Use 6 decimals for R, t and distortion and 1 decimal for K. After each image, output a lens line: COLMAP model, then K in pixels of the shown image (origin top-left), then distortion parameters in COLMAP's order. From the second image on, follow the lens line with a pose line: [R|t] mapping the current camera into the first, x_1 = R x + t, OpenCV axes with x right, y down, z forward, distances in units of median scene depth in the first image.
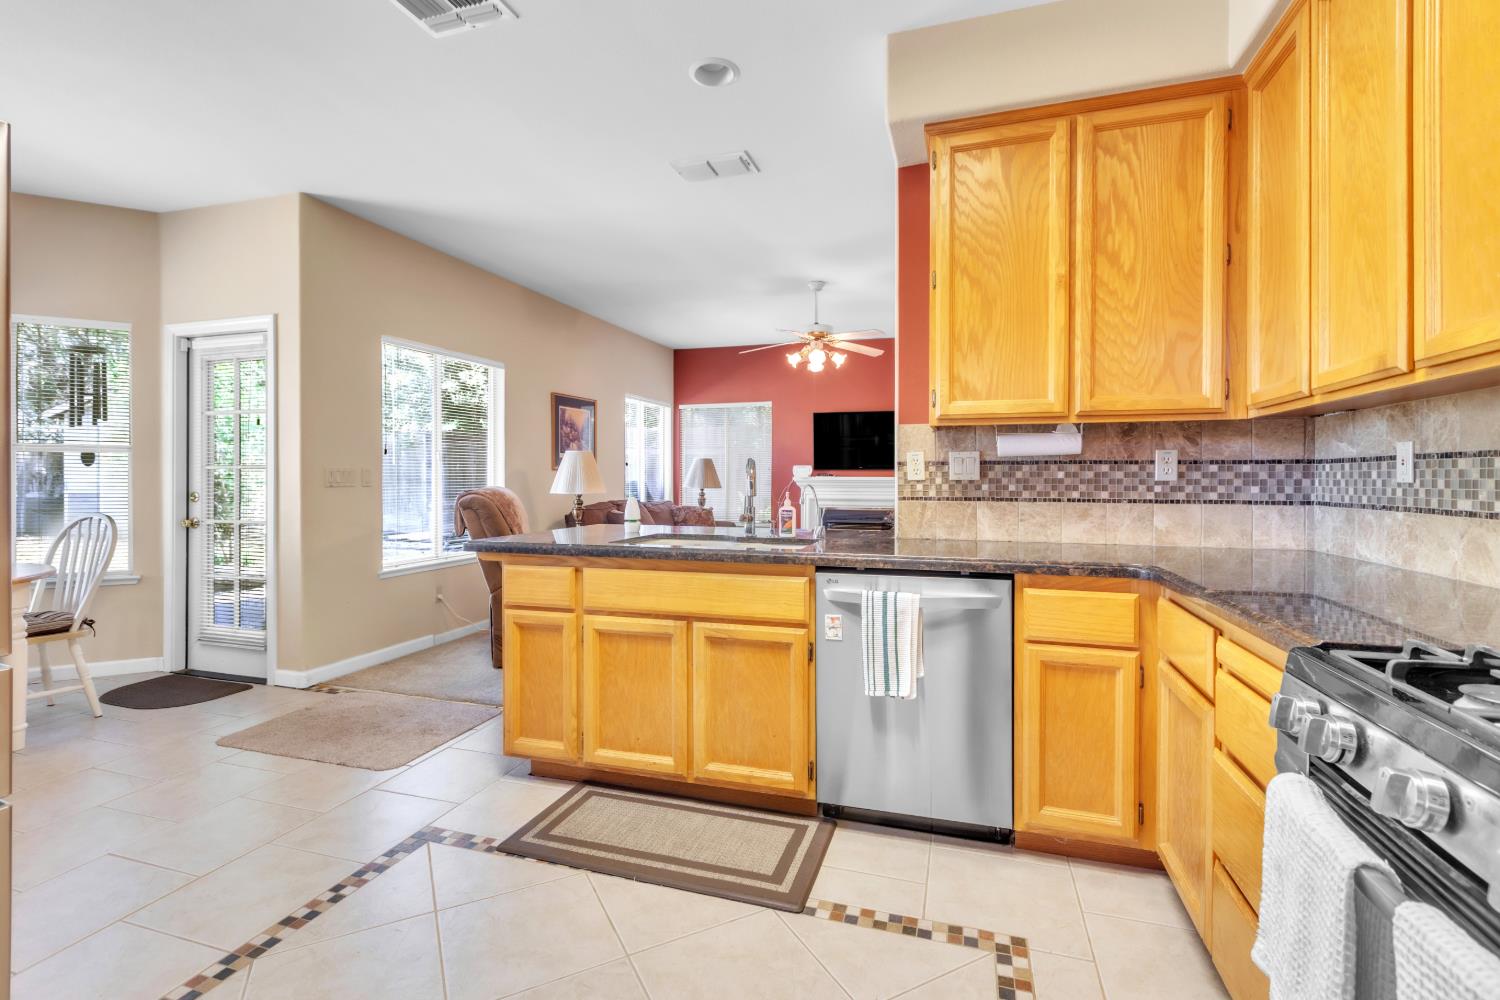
lens RADIAL K [[692.0, 0, 743.4], [0, 692.0, 473.2], [0, 0, 1]] dist [-0.002851, -0.000366]
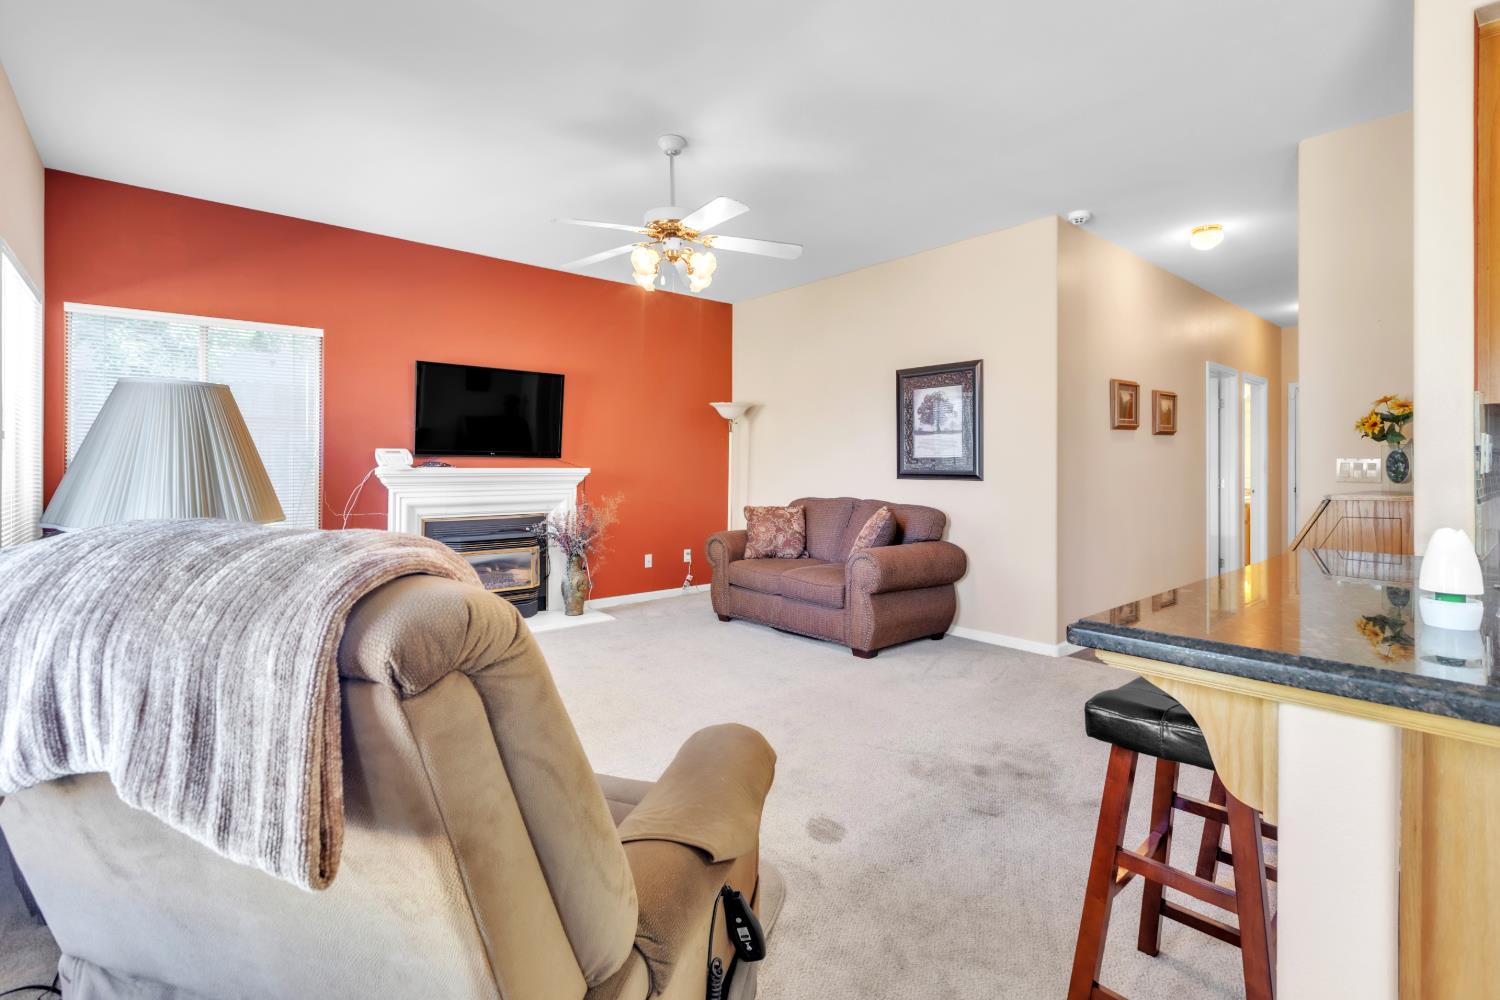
lens RADIAL K [[692.0, 0, 743.4], [0, 692.0, 473.2], [0, 0, 1]] dist [-0.002851, -0.000366]
pose [[0.518402, 0.000718, 0.855137, -0.263823], [-0.007502, 0.999965, 0.003709, 0.004960], [-0.855104, -0.008338, 0.518390, 0.453862]]
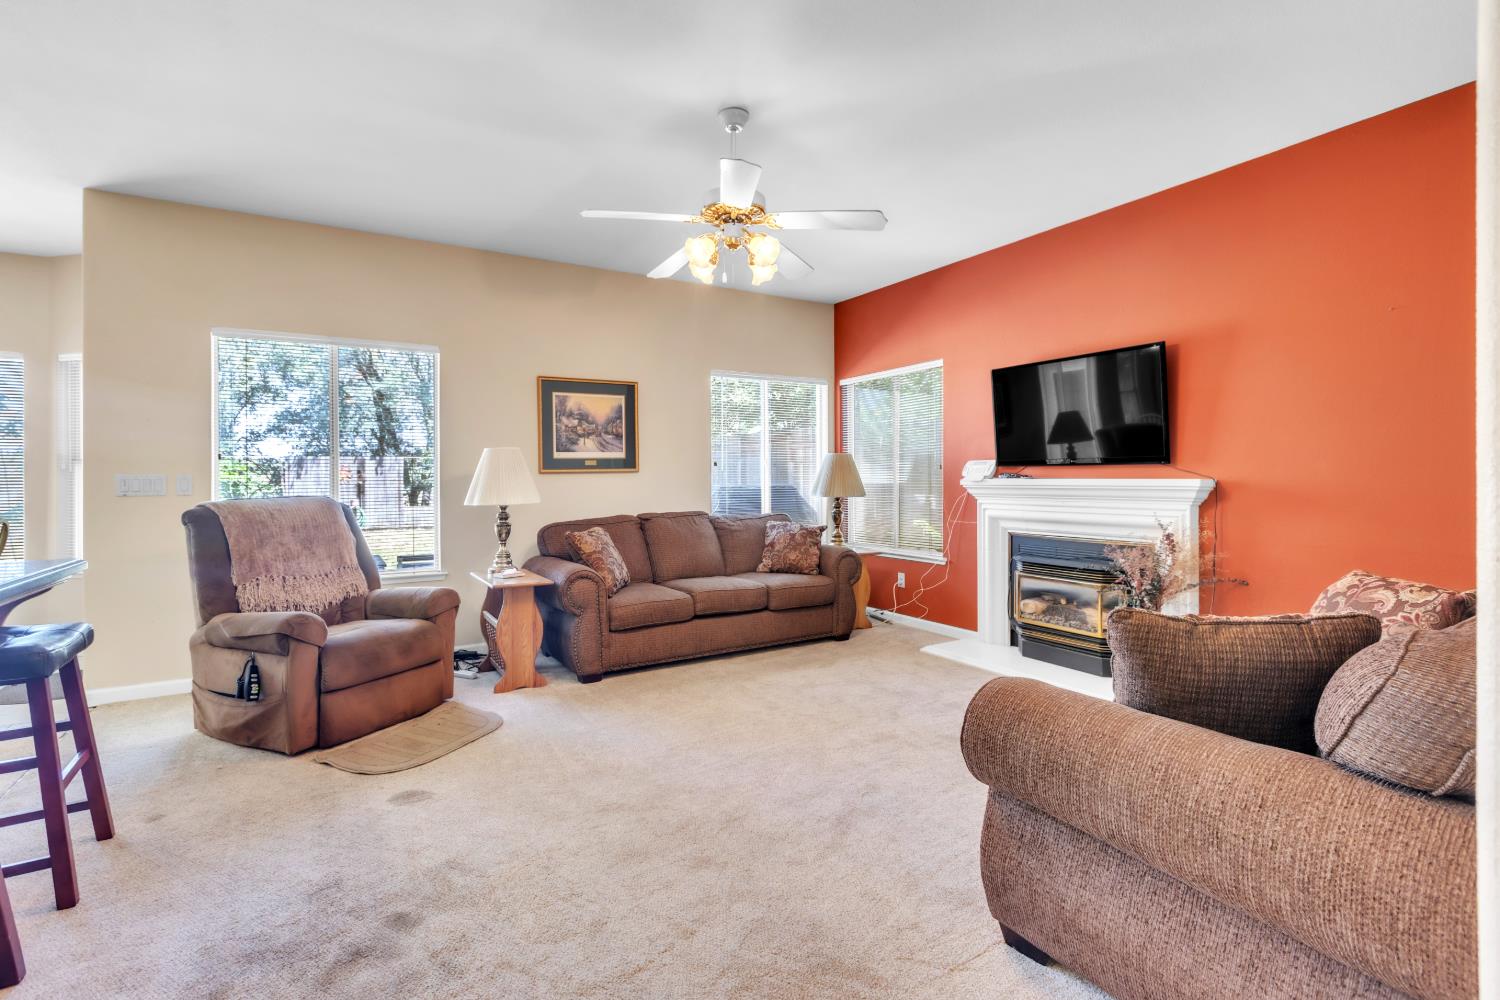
lens RADIAL K [[692.0, 0, 743.4], [0, 692.0, 473.2], [0, 0, 1]] dist [-0.002851, -0.000366]
pose [[0.752672, -0.012483, -0.658277, 0.327952], [0.008864, 0.999922, -0.008827, 0.003078], [0.658336, 0.000809, 0.752724, 0.428621]]
